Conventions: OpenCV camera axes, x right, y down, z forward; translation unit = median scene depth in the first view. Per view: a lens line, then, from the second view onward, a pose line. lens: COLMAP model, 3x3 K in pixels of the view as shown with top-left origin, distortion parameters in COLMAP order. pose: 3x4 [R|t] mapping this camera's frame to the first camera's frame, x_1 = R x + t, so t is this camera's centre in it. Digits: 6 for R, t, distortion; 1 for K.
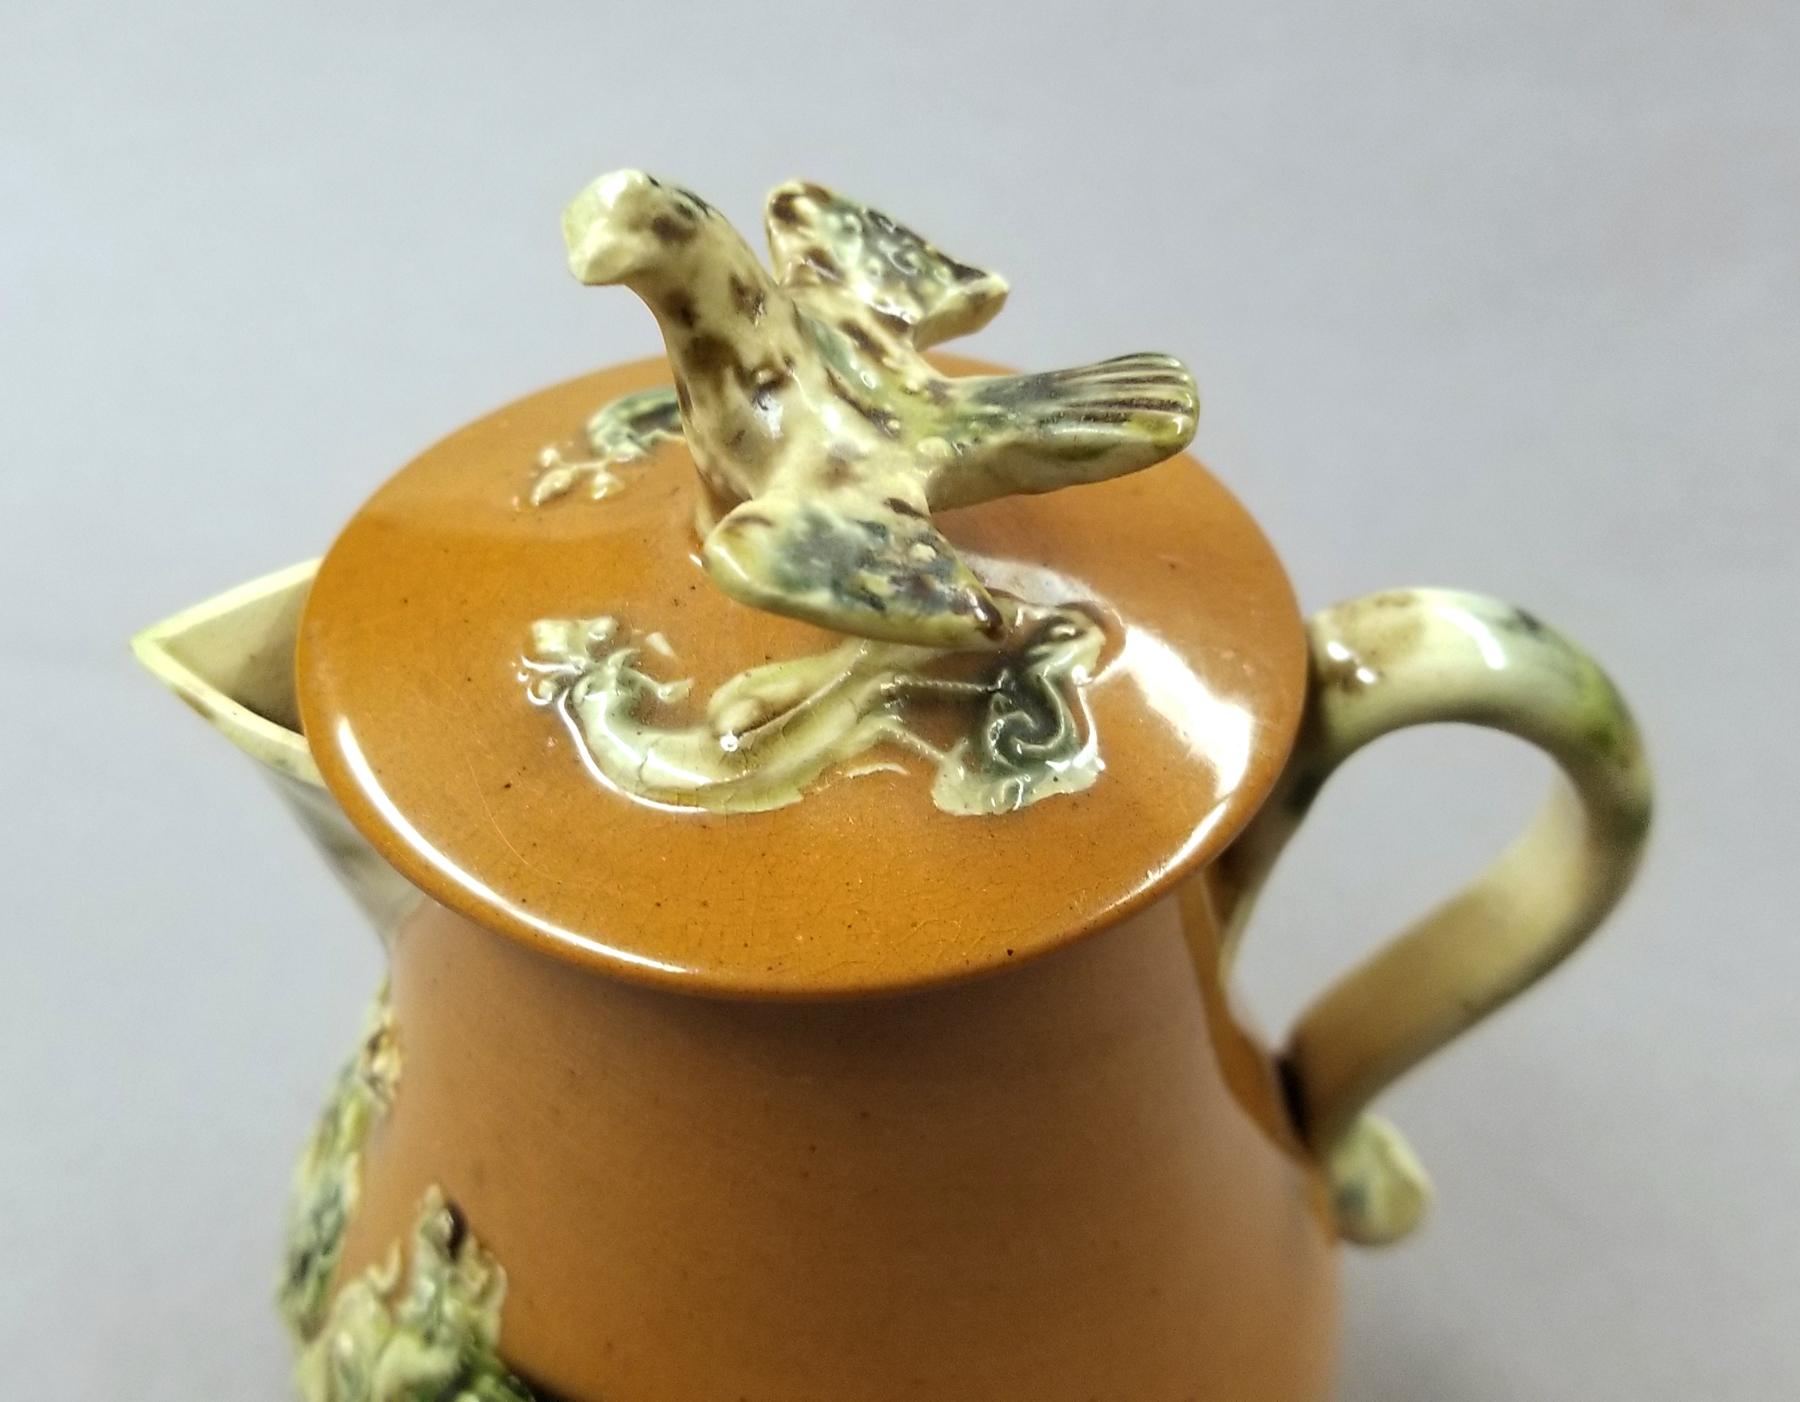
lens RADIAL K [[1281.5, 0, 892.2], [0, 1281.5, 702.1], [0, 0, 1]] dist [0.017528, 0.000176]
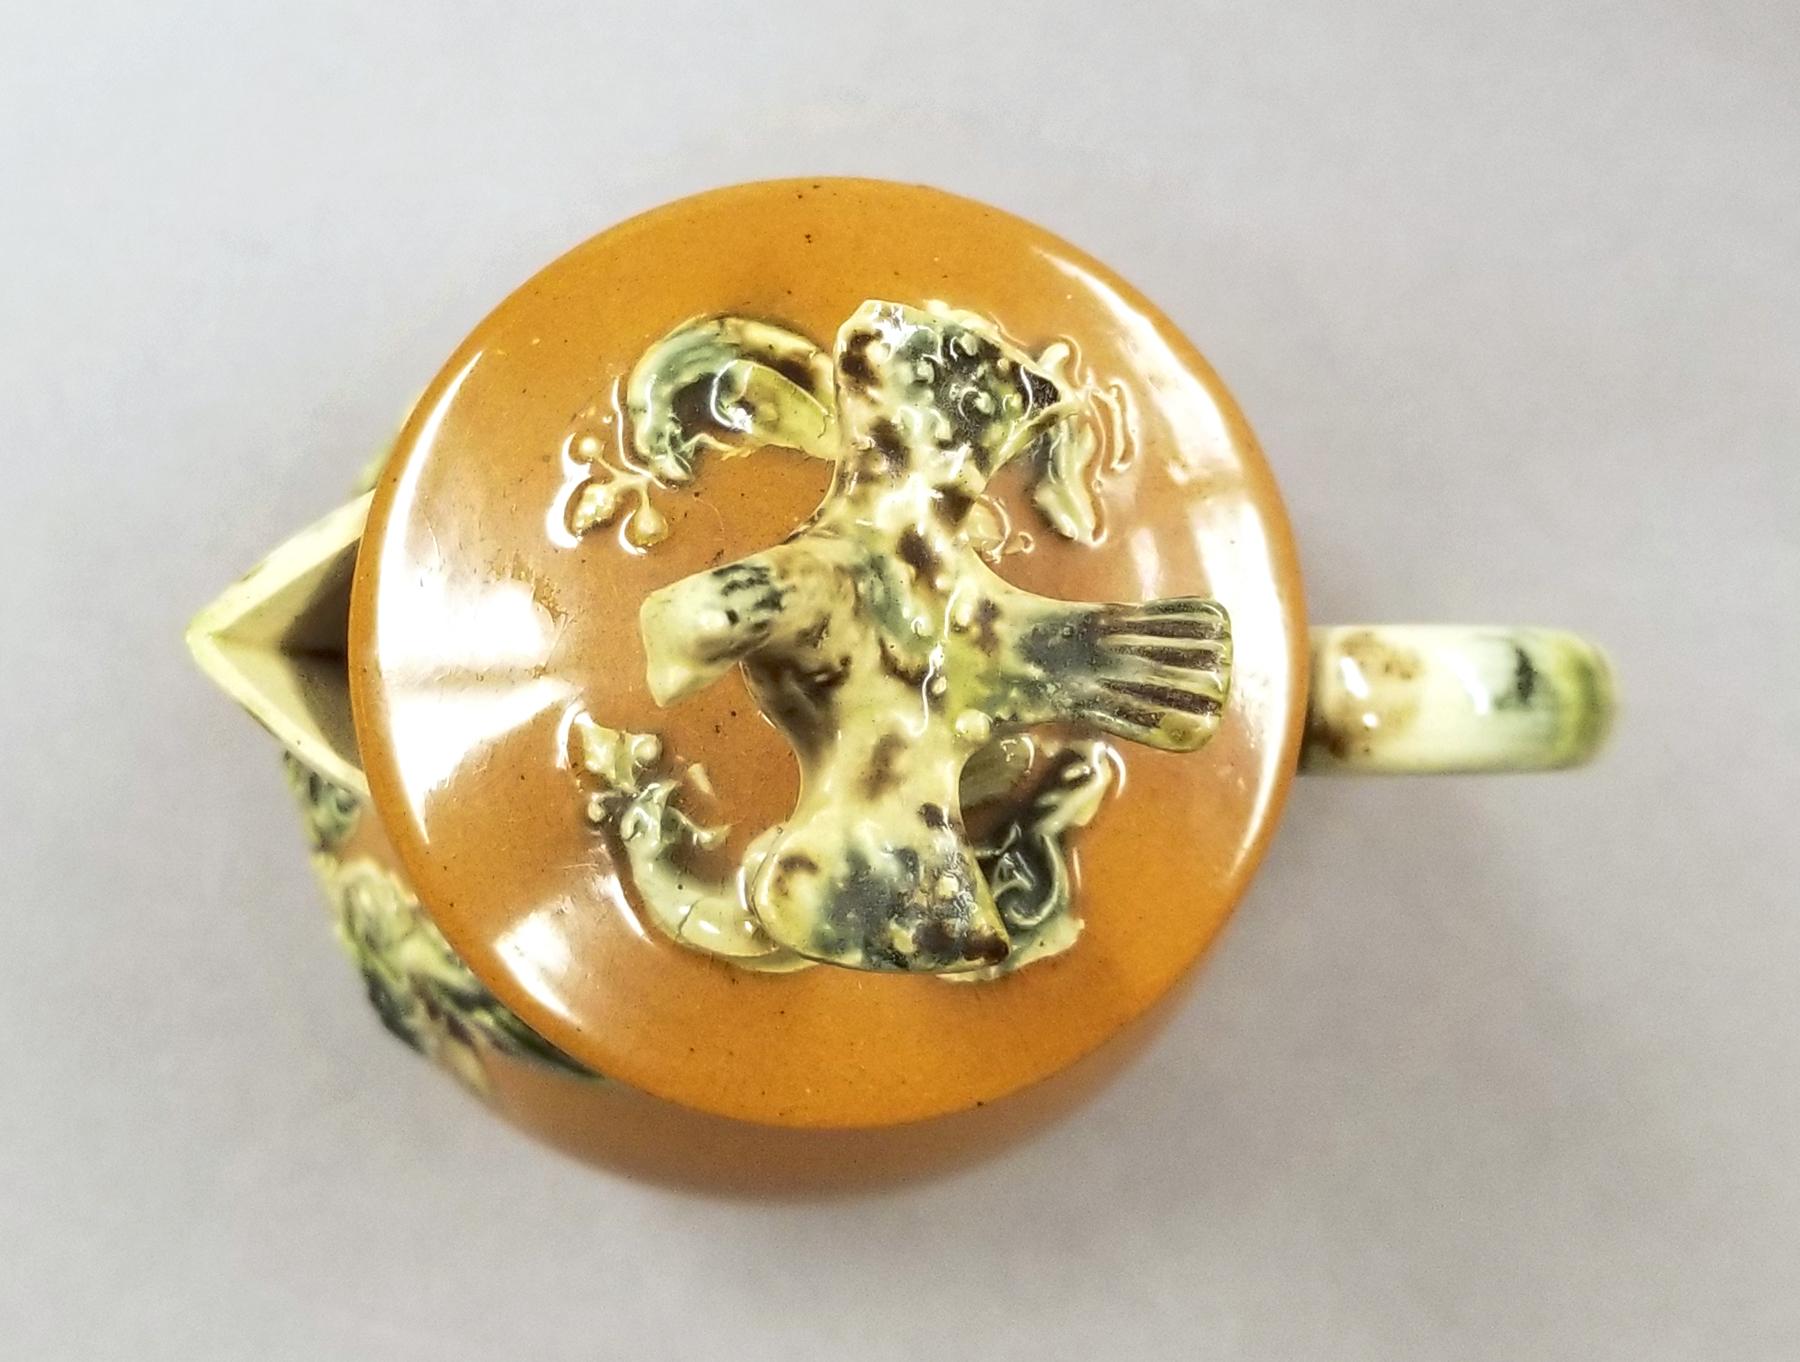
lens RADIAL K [[1363.1, 0, 913.8], [0, 1363.1, 683.3], [0, 0, 1]] dist [-0.008067, -0.000032]
pose [[0.993157, 0.109172, 0.041475, -0.062577], [-0.116648, 0.910145, 0.397530, -0.631311], [0.005651, -0.399648, 0.916651, -0.021029]]
